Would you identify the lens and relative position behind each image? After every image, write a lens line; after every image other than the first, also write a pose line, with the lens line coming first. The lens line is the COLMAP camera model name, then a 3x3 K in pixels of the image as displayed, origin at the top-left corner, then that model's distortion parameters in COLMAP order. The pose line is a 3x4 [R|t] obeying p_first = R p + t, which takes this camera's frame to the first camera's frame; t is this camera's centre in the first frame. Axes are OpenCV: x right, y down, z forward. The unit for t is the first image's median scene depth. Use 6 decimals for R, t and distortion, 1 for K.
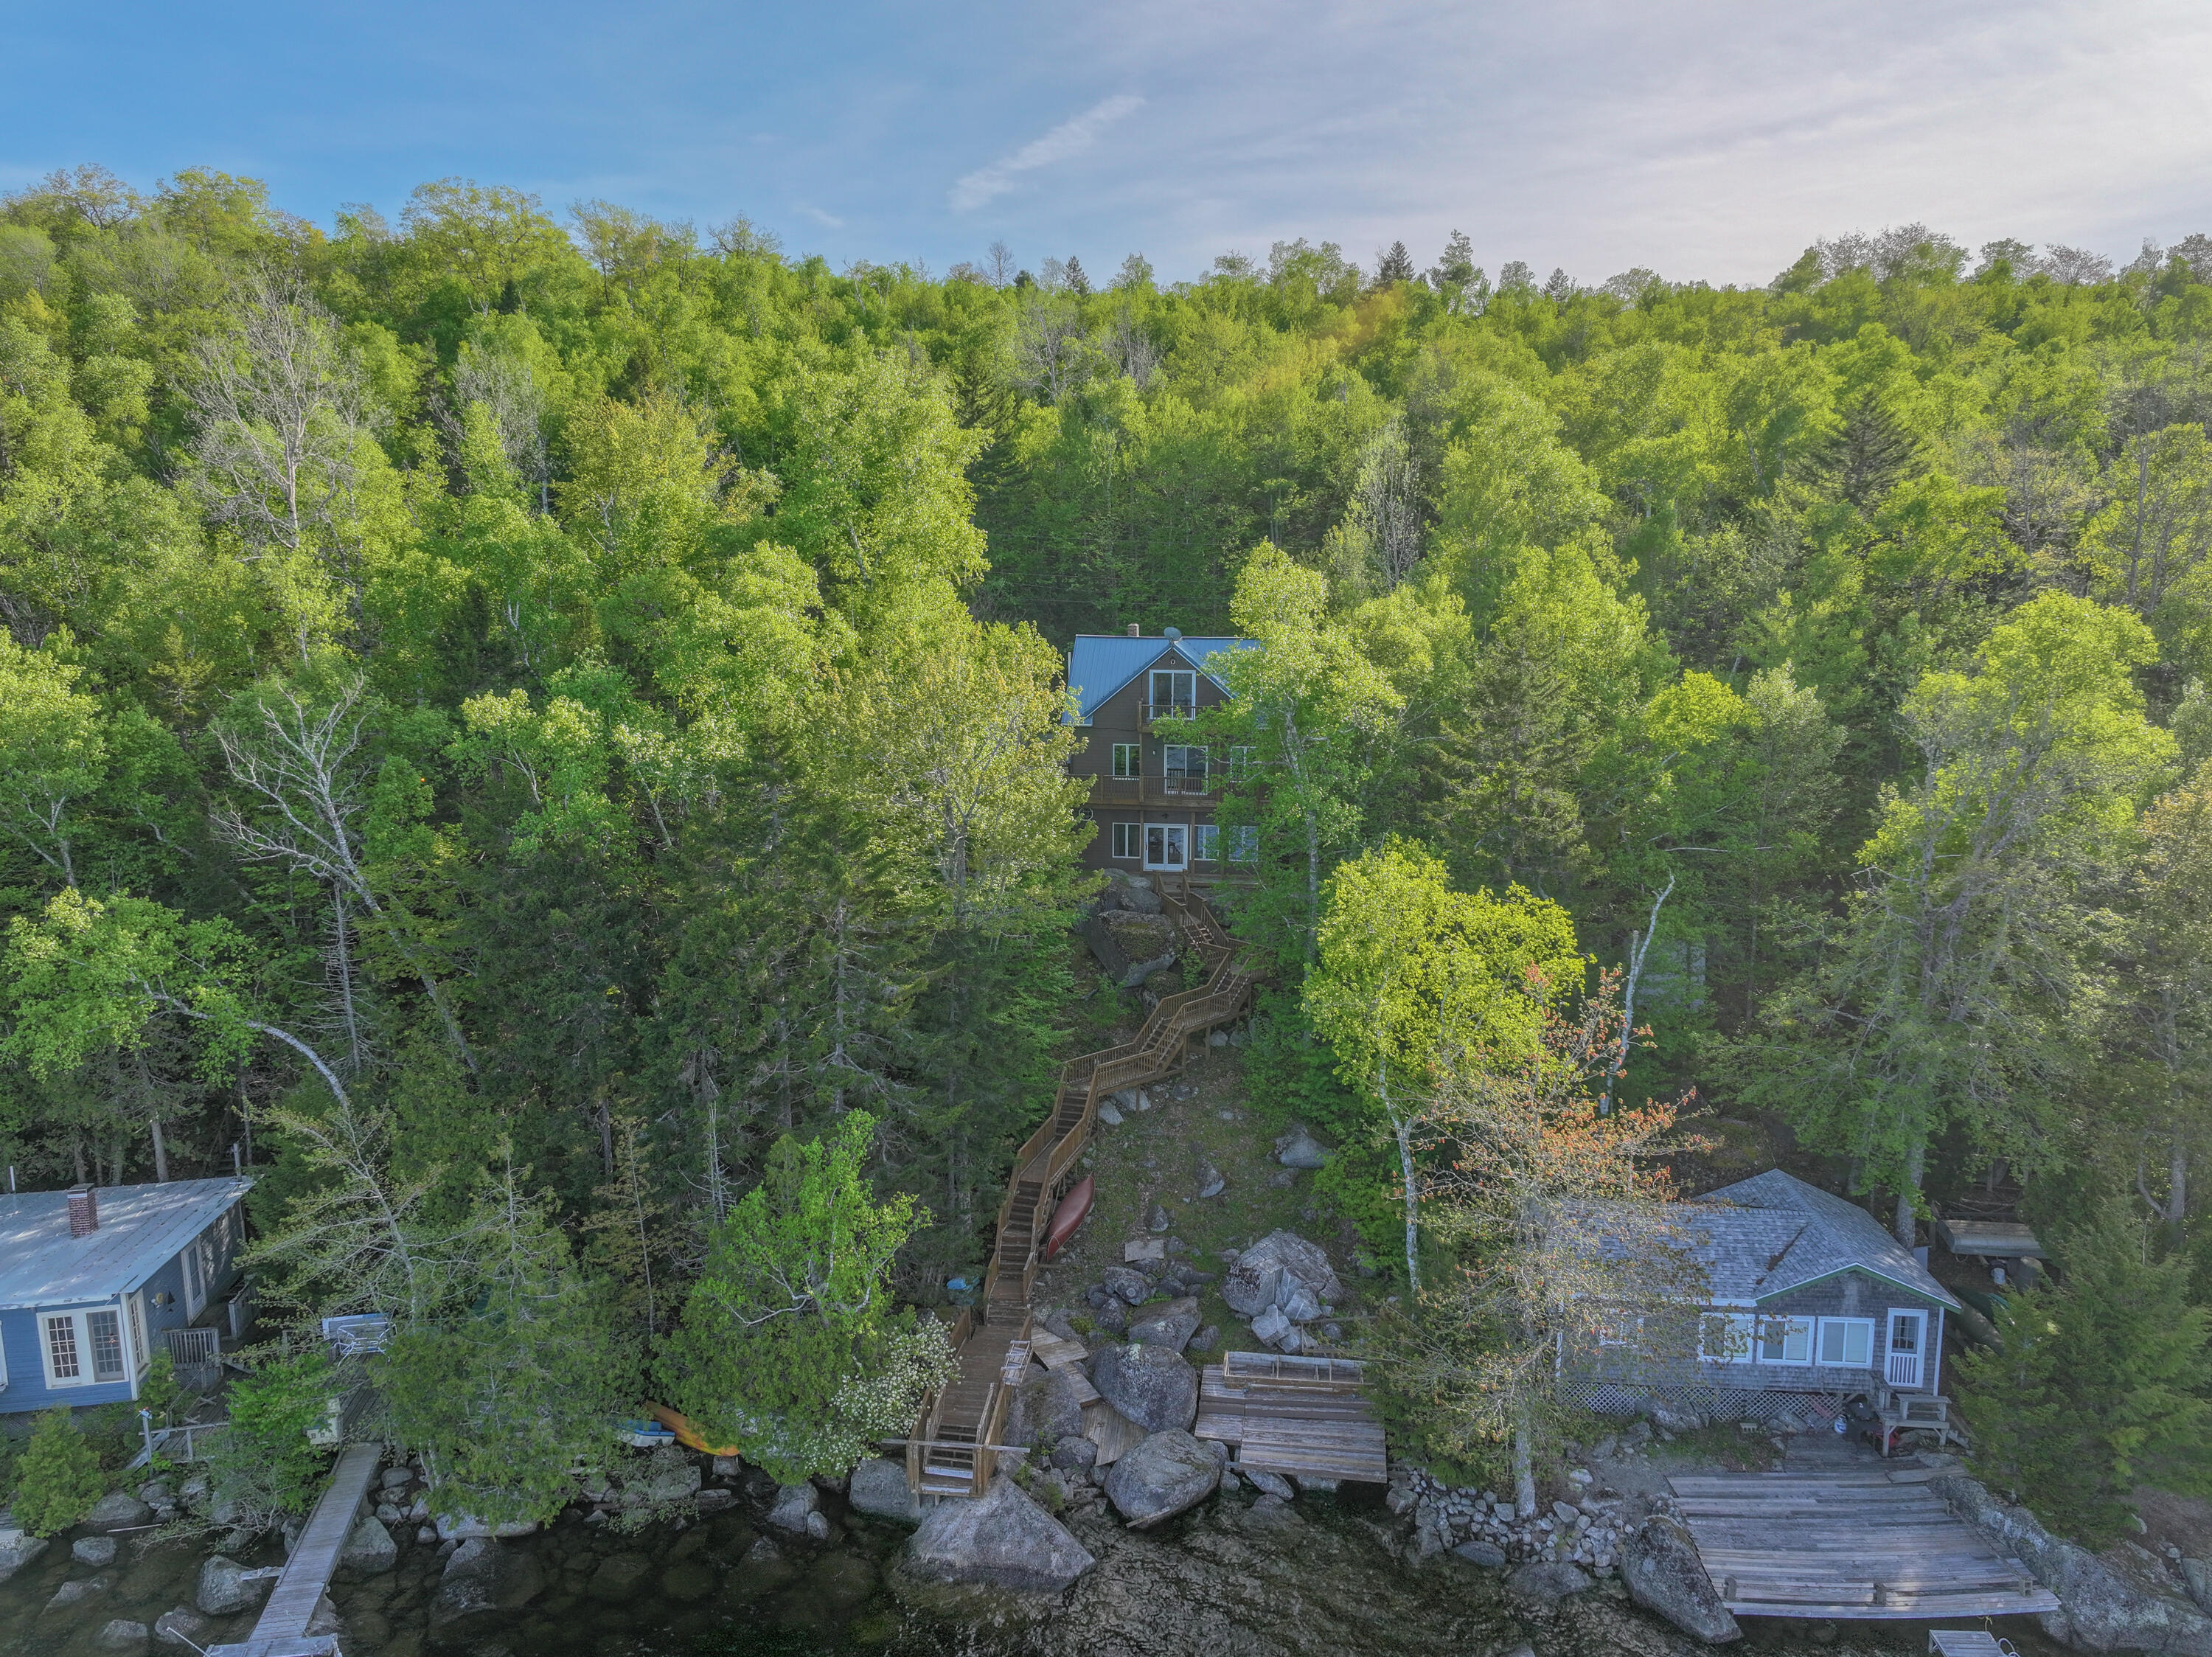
lens RADIAL K [[1533.0, 0, 1106.0], [0, 1533.0, 828.5], [0, 0, 1]] dist [0.011713, 0.015350]
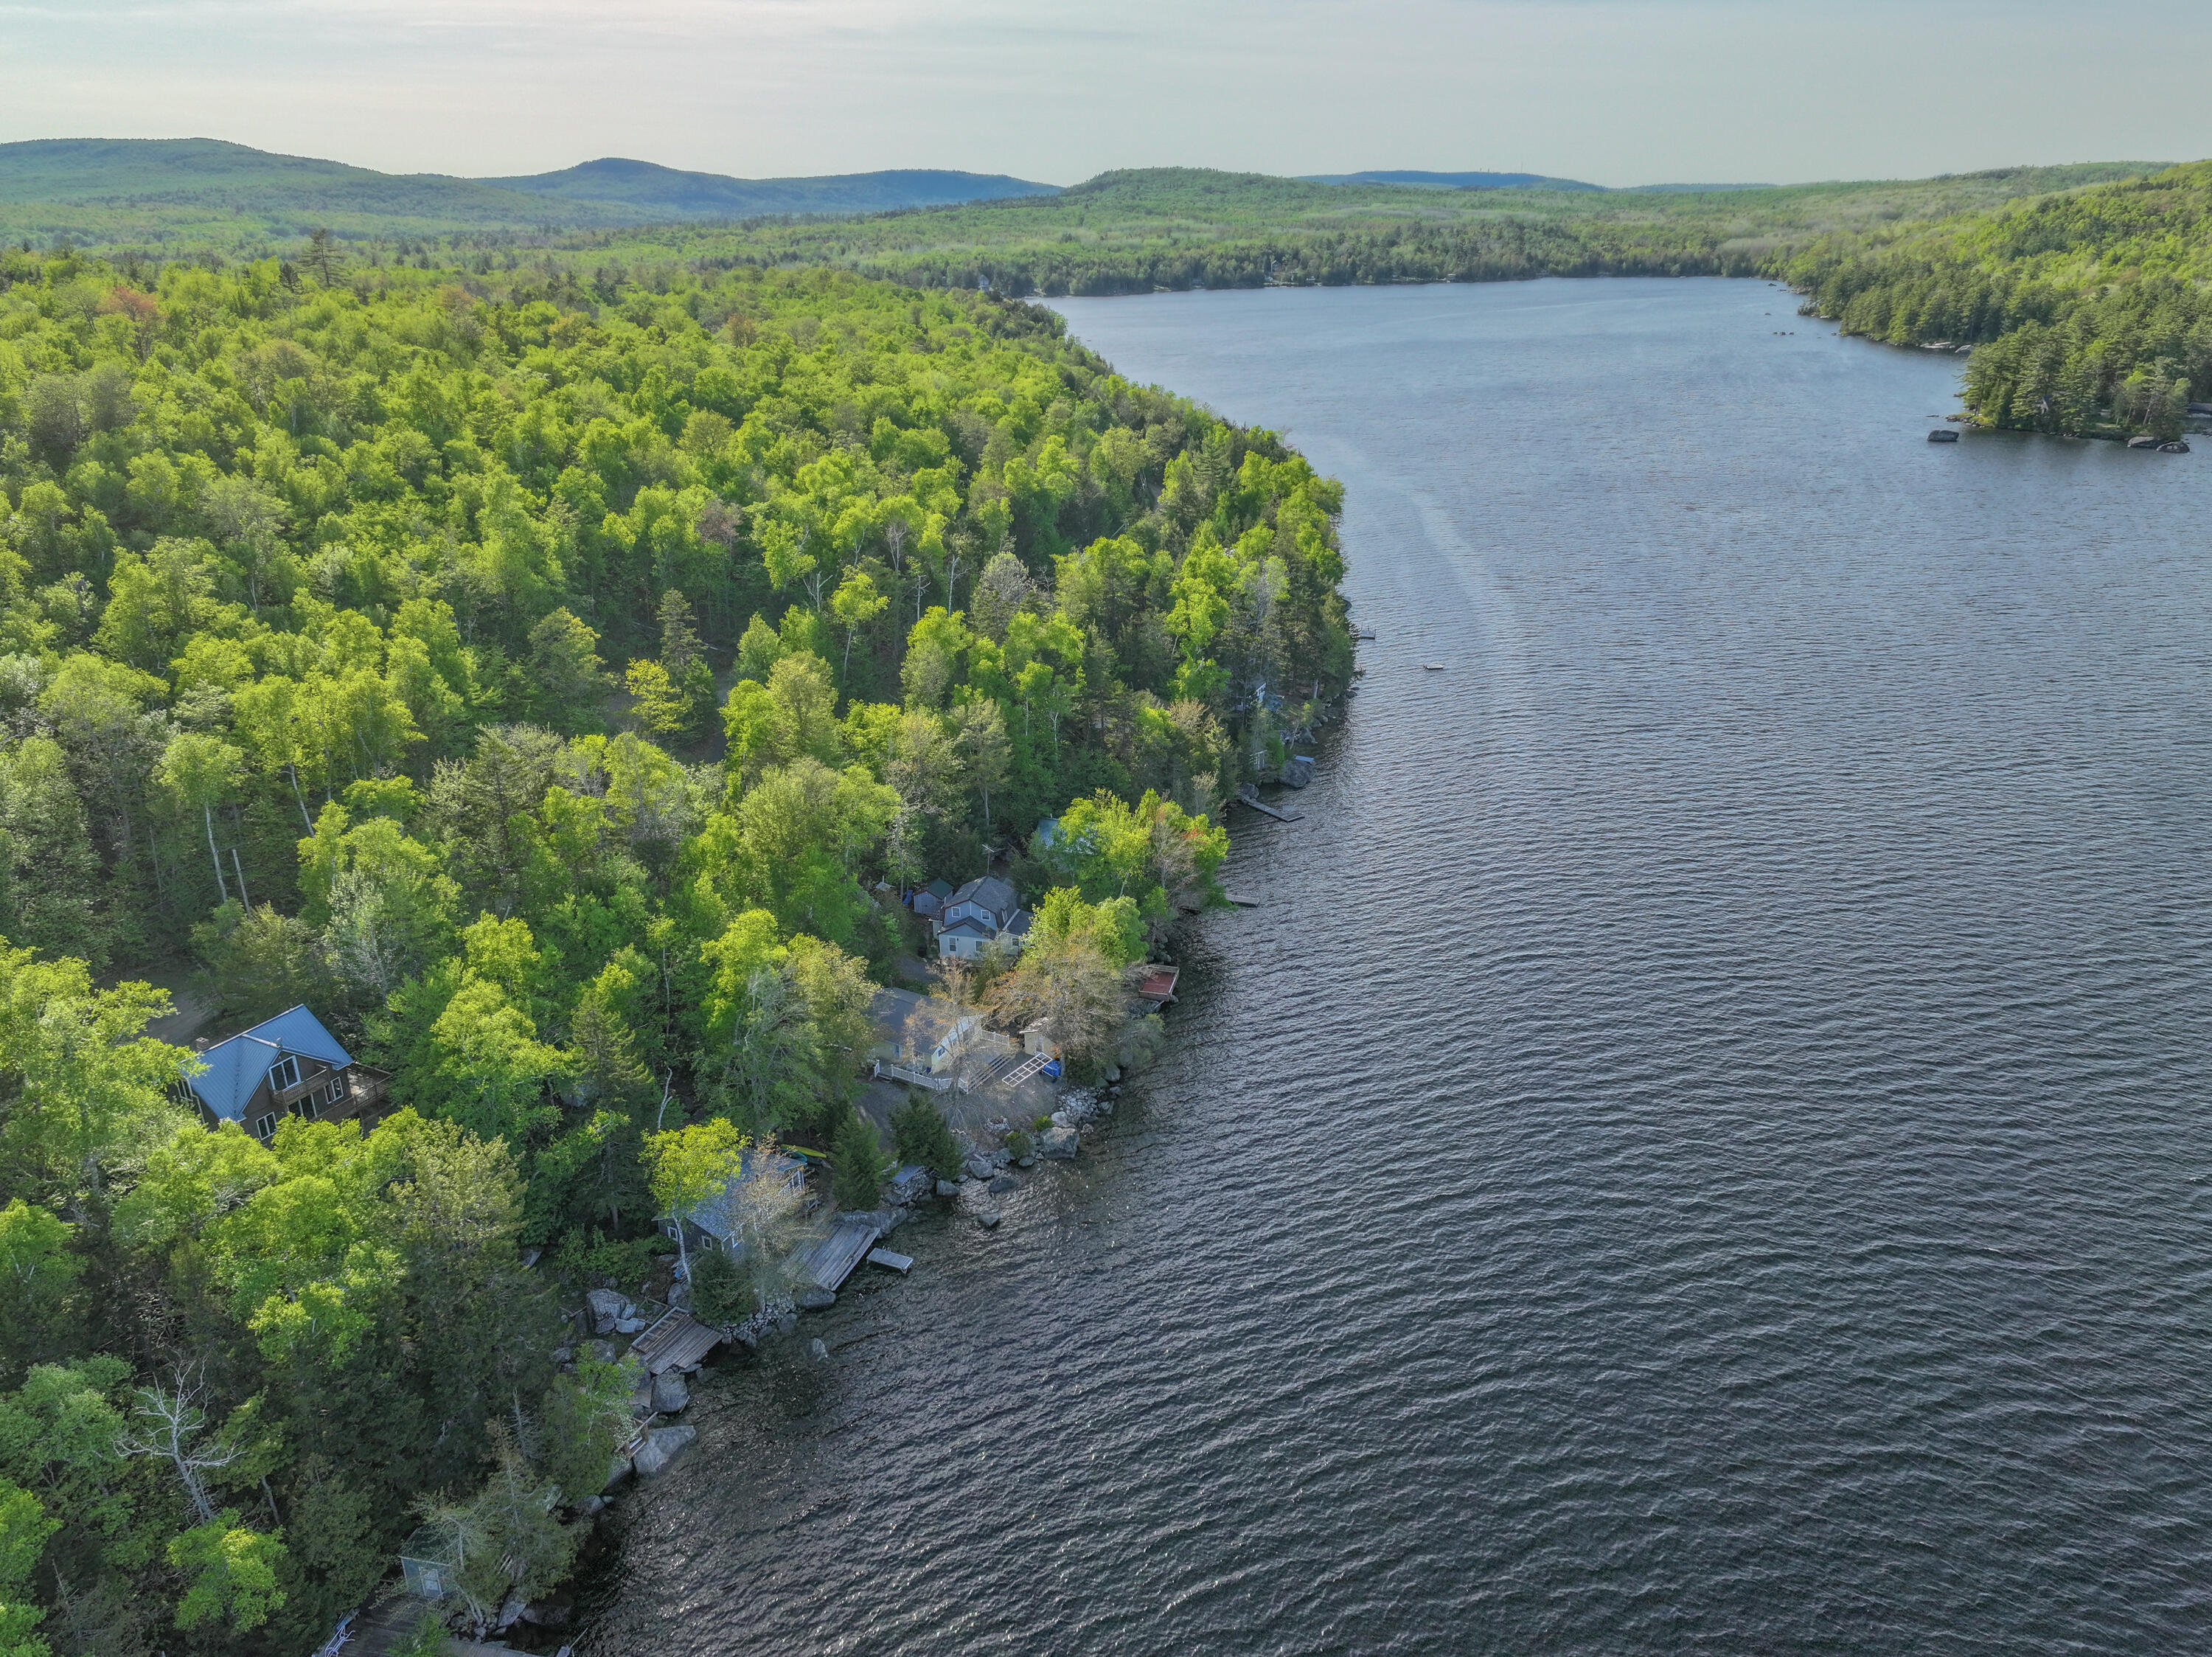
lens RADIAL K [[1533.0, 0, 1106.0], [0, 1533.0, 828.5], [0, 0, 1]] dist [0.011713, 0.015350]
pose [[0.320592, -0.345905, 0.881800, -1.519960], [0.162689, 0.937211, 0.308493, -1.027817], [-0.933142, 0.044558, 0.356737, -0.567145]]
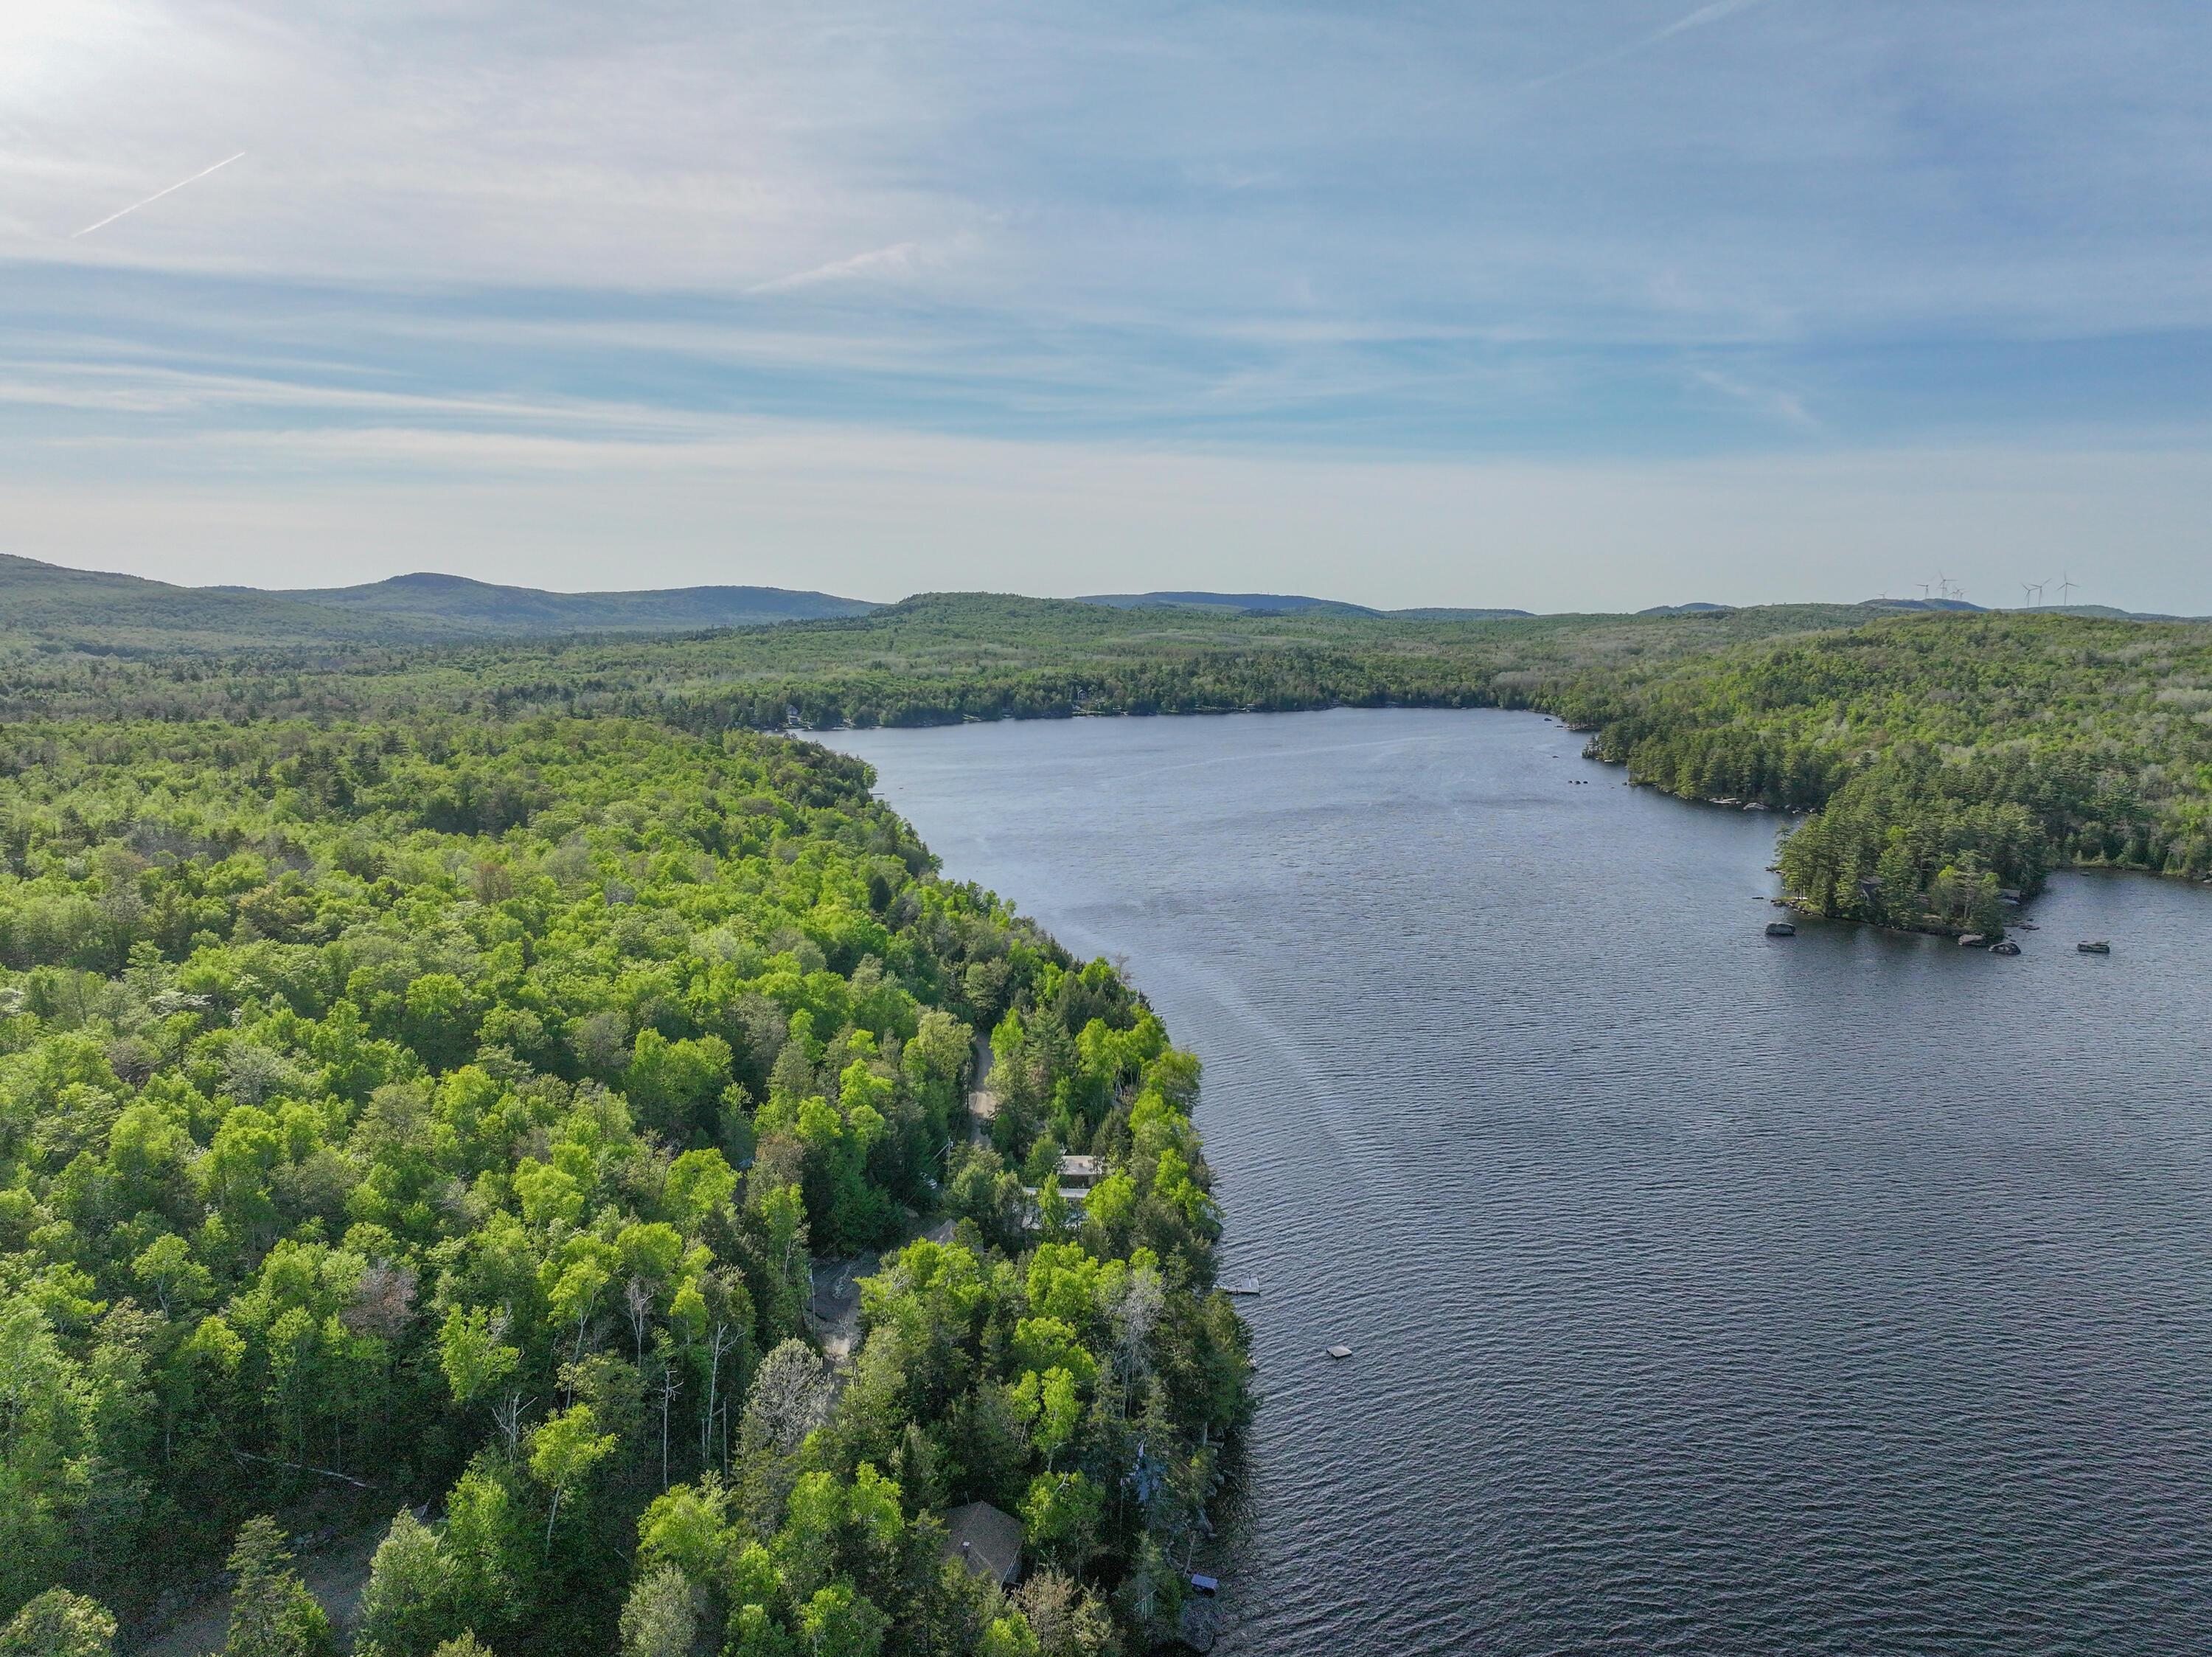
lens RADIAL K [[1540.7, 0, 1111.6], [0, 1540.7, 807.8], [0, 0, 1]] dist [-0.004808, 0.031896]
pose [[0.198327, -0.109025, 0.974053, -0.246687], [0.158898, 0.984224, 0.077810, -1.726033], [-0.967170, 0.139343, 0.212522, -0.219250]]
